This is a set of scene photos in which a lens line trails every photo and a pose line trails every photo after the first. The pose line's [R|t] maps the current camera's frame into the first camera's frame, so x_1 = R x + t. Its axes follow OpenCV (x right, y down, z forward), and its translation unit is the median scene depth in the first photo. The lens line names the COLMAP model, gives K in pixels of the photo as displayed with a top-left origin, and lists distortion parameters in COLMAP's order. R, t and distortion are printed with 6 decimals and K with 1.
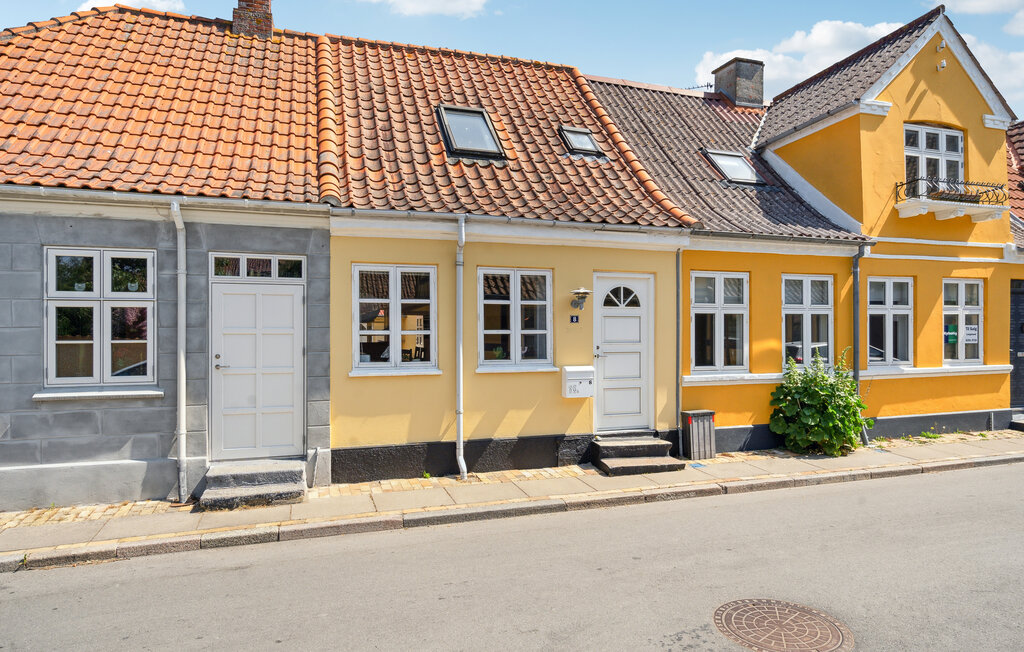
lens RADIAL K [[544.1, 0, 512.0], [0, 544.1, 326.0], [0, 0, 1]] dist [0.006237, -0.000262]
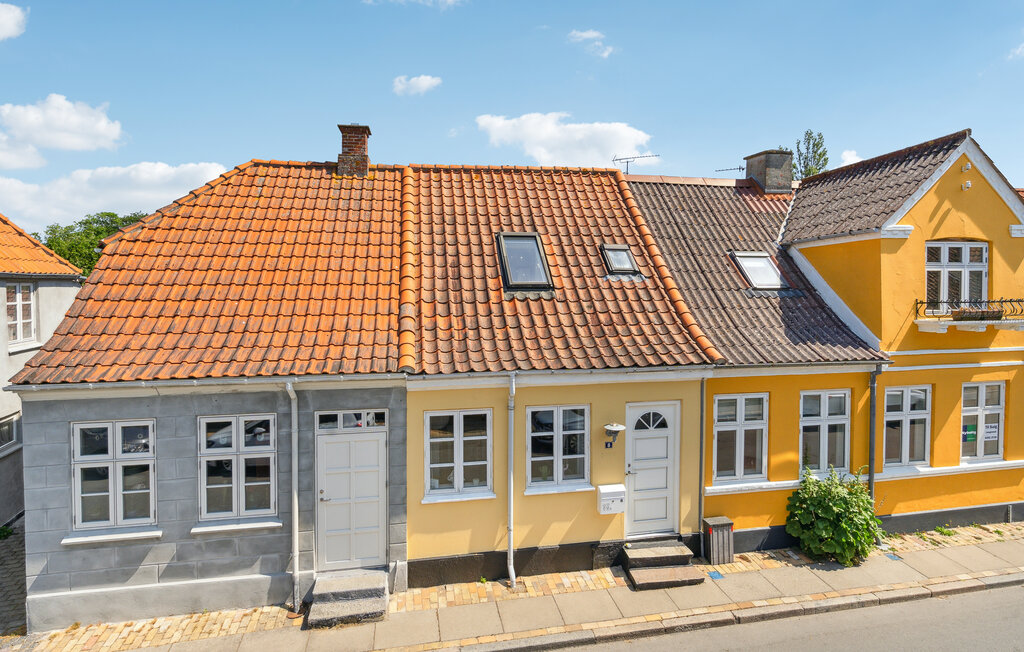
lens RADIAL K [[454.7, 0, 512.0], [0, 454.7, 326.0], [0, 0, 1]] dist [0.000865, 0.000353]
pose [[0.991981, 0.008116, -0.126129, 0.026186], [-0.004925, 0.999660, 0.025591, -0.262484], [0.126294, -0.024764, 0.991684, 0.003565]]
